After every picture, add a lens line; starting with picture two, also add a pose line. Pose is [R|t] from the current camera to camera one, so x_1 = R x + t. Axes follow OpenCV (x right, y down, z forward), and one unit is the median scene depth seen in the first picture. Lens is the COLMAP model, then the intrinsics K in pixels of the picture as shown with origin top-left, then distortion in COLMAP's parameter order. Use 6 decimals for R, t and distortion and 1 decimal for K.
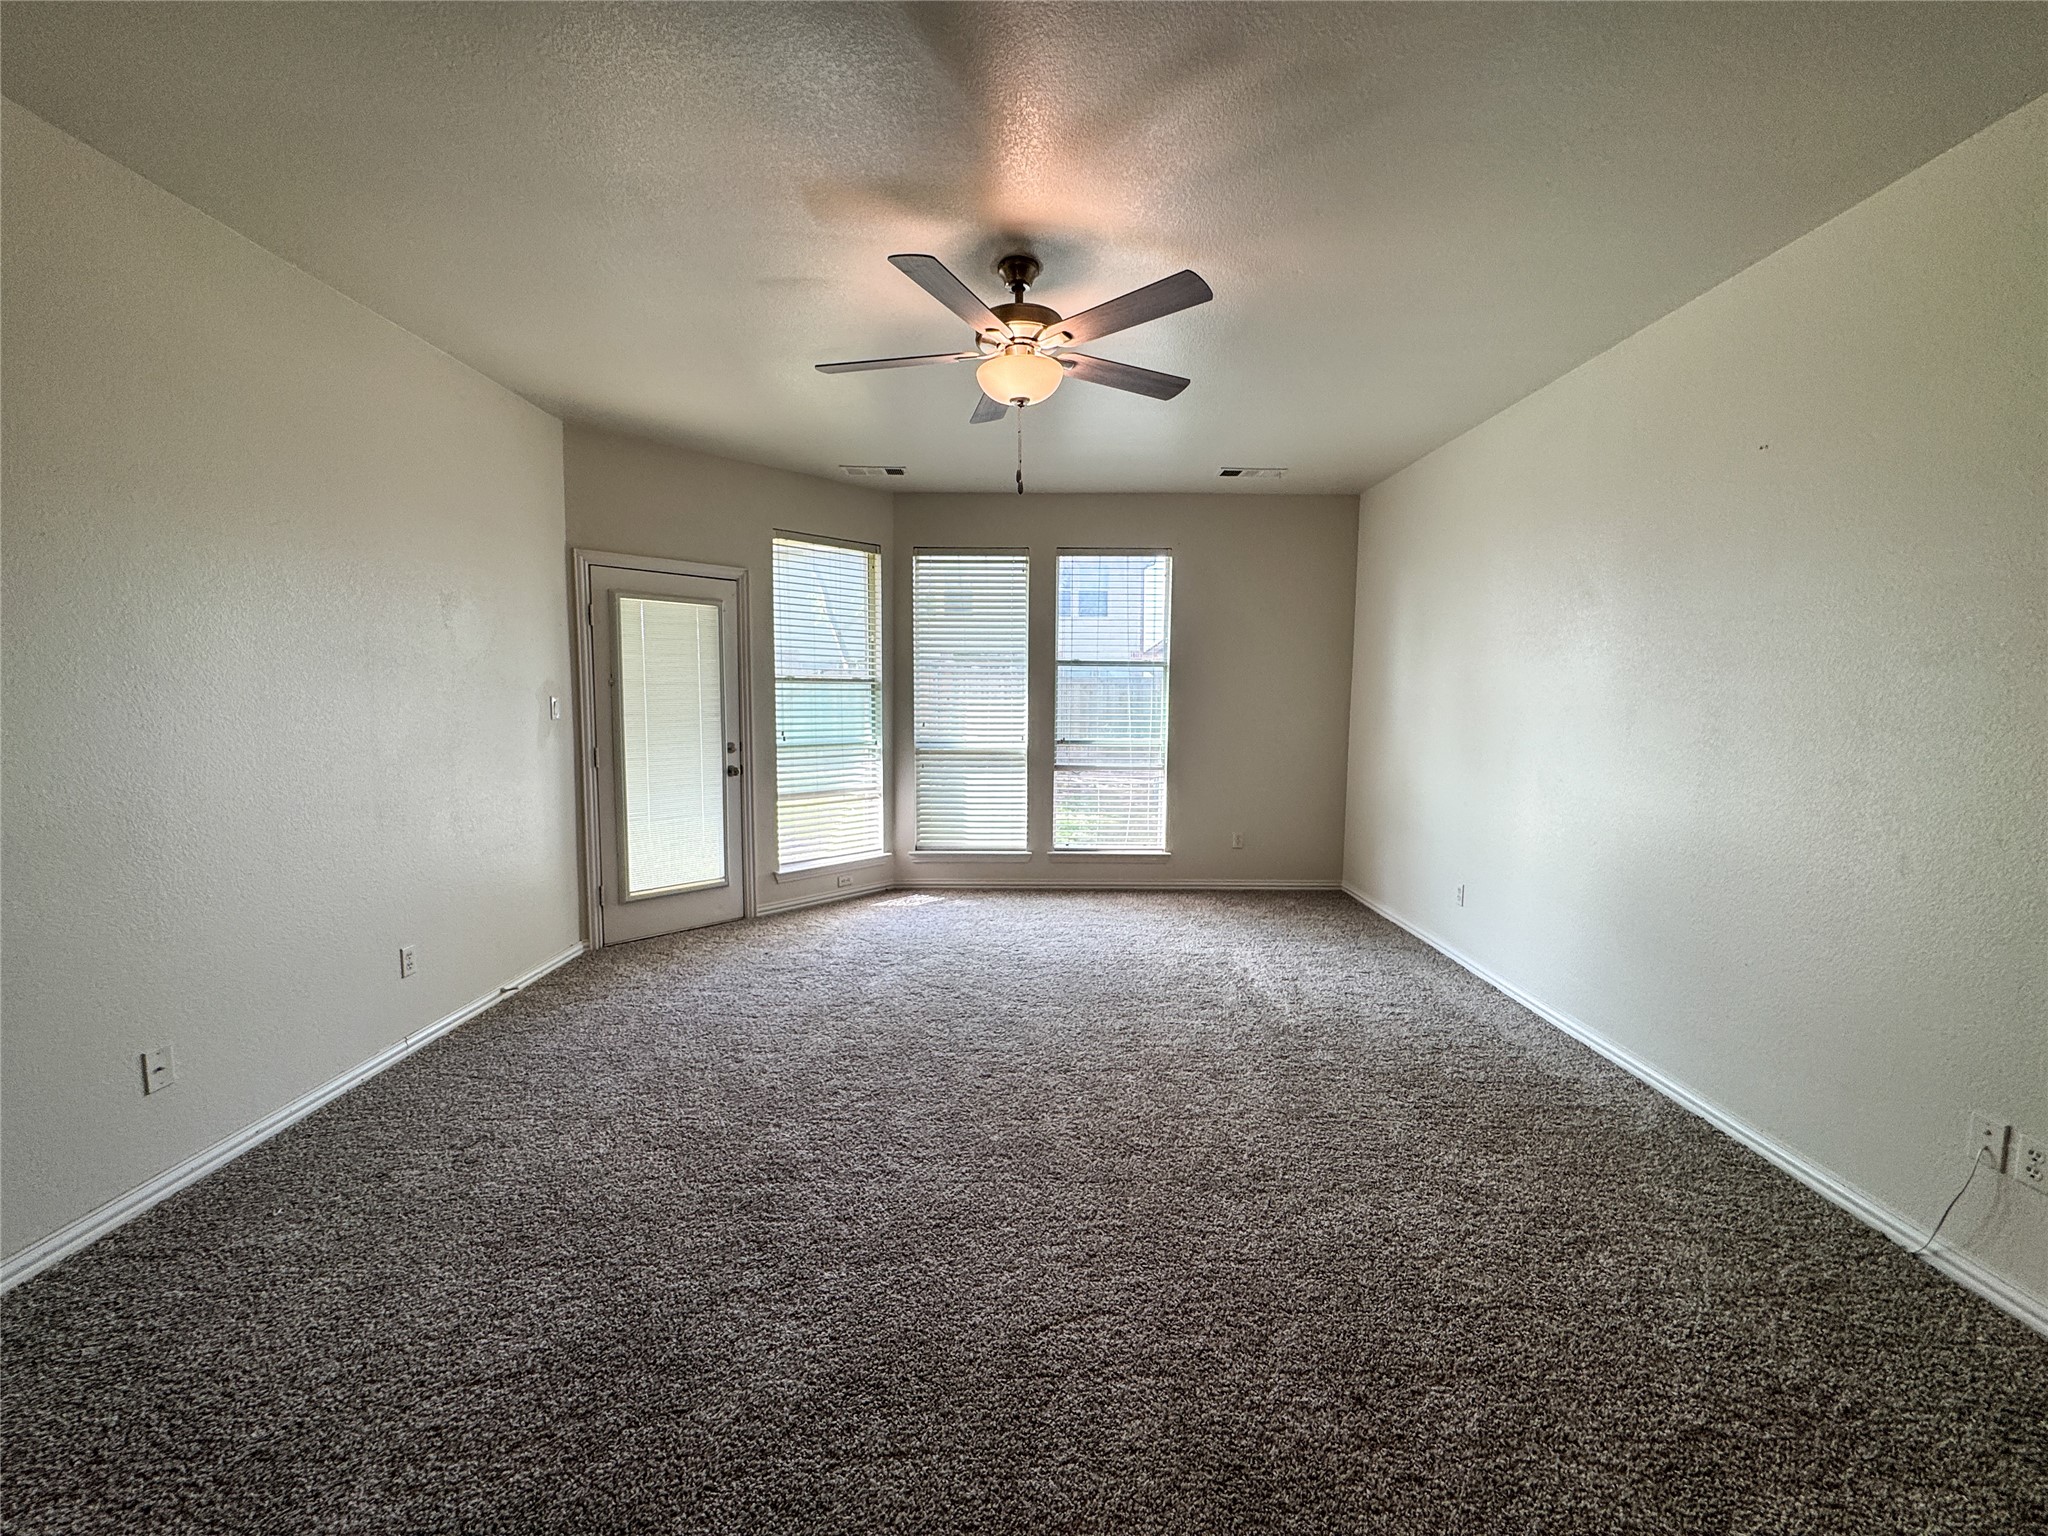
lens RADIAL K [[819.1, 0, 1026.3], [0, 819.1, 771.5], [0, 0, 1]] dist [-0.002519, 0.000164]
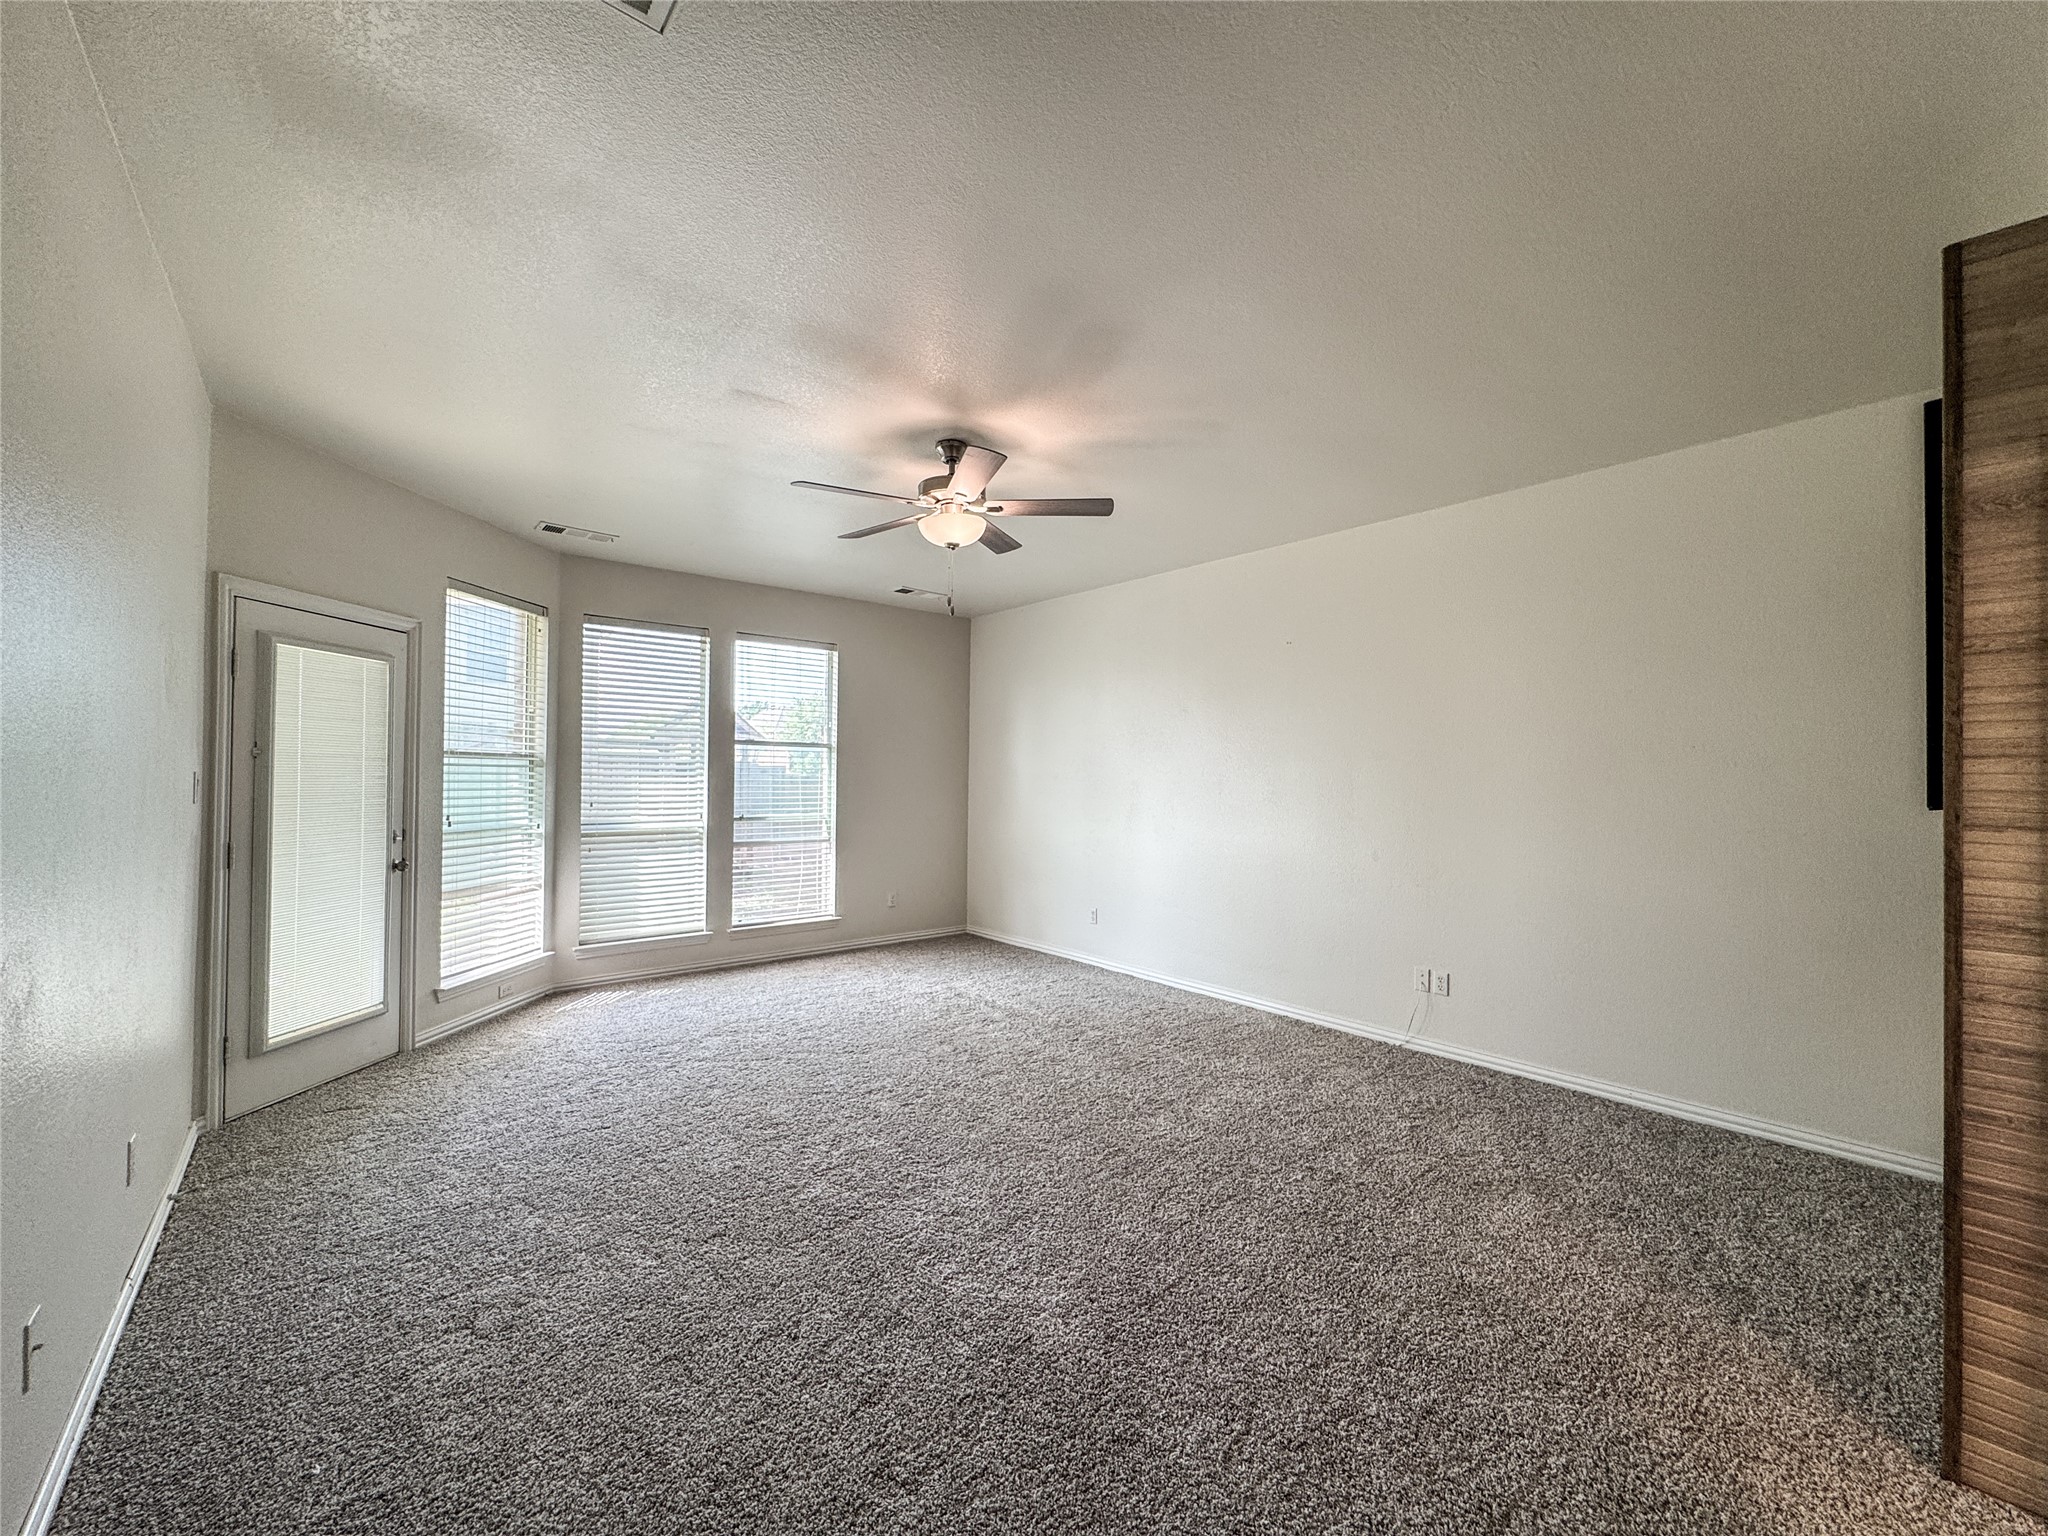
lens RADIAL K [[819.1, 0, 1024.5], [0, 819.1, 768.9], [0, 0, 1]] dist [-0.002519, 0.000164]
pose [[0.767627, 0.006330, 0.640866, -0.364366], [0.057888, 0.995179, -0.079168, 0.003580], [-0.638277, 0.097870, 0.763560, -0.012062]]
